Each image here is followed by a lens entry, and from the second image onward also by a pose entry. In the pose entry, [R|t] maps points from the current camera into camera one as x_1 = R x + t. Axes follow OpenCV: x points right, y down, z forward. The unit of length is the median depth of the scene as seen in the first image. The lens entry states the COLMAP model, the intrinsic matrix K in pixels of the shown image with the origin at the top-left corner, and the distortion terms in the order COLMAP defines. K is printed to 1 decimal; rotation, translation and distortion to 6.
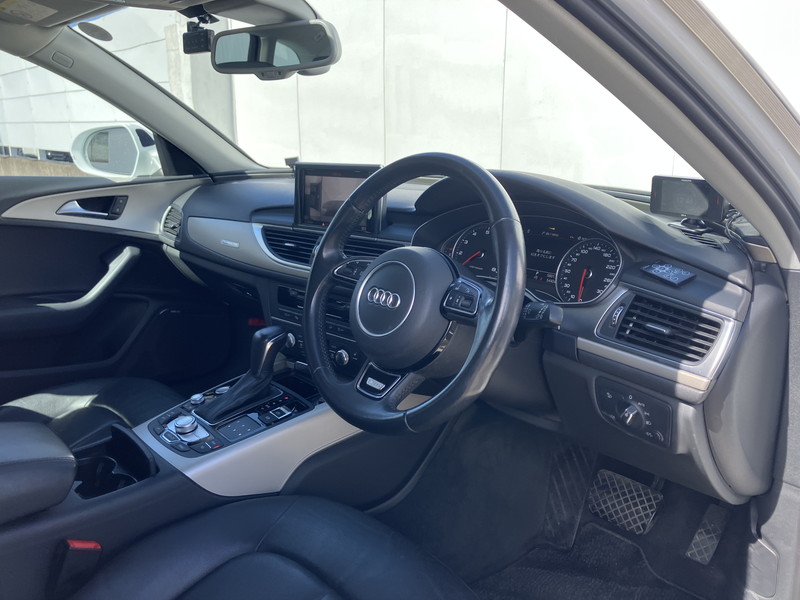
lens RADIAL K [[666.8, 0, 397.2], [0, 666.8, 301.6], [0, 0, 1]] dist [0.002351, 0.011720]
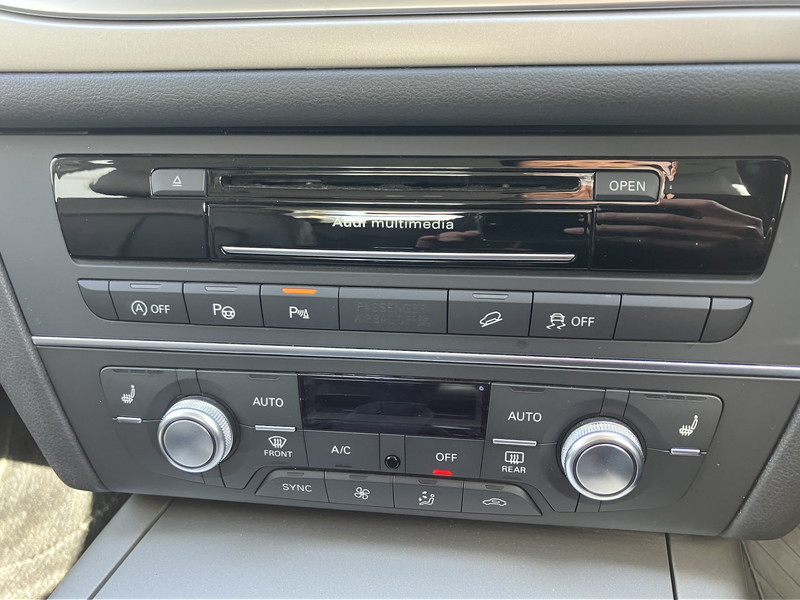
lens RADIAL K [[719.5, 0, 395.9], [0, 719.5, 299.9], [0, 0, 1]] dist [0.008811, -0.017641]
pose [[0.826572, -0.197932, 0.526879, -0.220557], [0.156678, 0.980039, 0.122373, 0.004323], [-0.540583, -0.018599, 0.841085, 0.824305]]
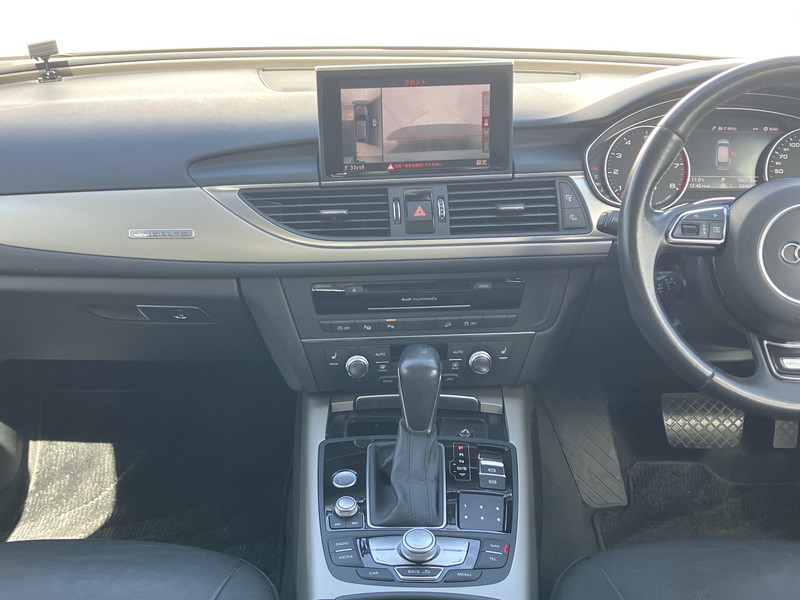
lens RADIAL K [[1039.3, 0, 400.0], [0, 1039.3, 300.0], [0, 0, 1]] dist [0.193651, -0.713519]
pose [[0.668933, -0.272842, 0.691437, -0.795342], [0.179526, 0.961963, 0.205909, -0.193362], [-0.721317, -0.013608, 0.692471, 0.331857]]
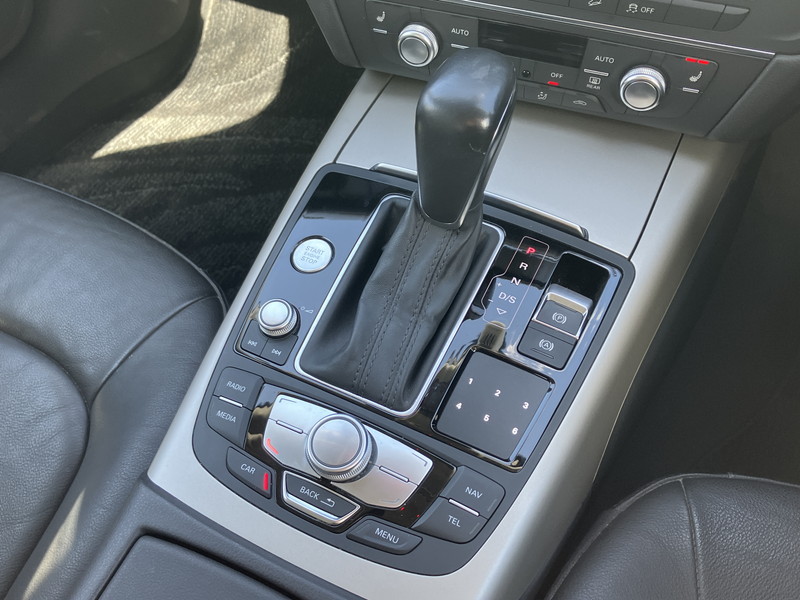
lens RADIAL K [[791.6, 0, 396.9], [0, 791.6, 300.9], [0, 0, 1]] dist [-0.002820, -0.001855]
pose [[0.925519, -0.318102, 0.205489, -0.303417], [0.123420, 0.766353, 0.630453, -0.100015], [-0.358026, -0.558135, 0.748534, 0.652663]]
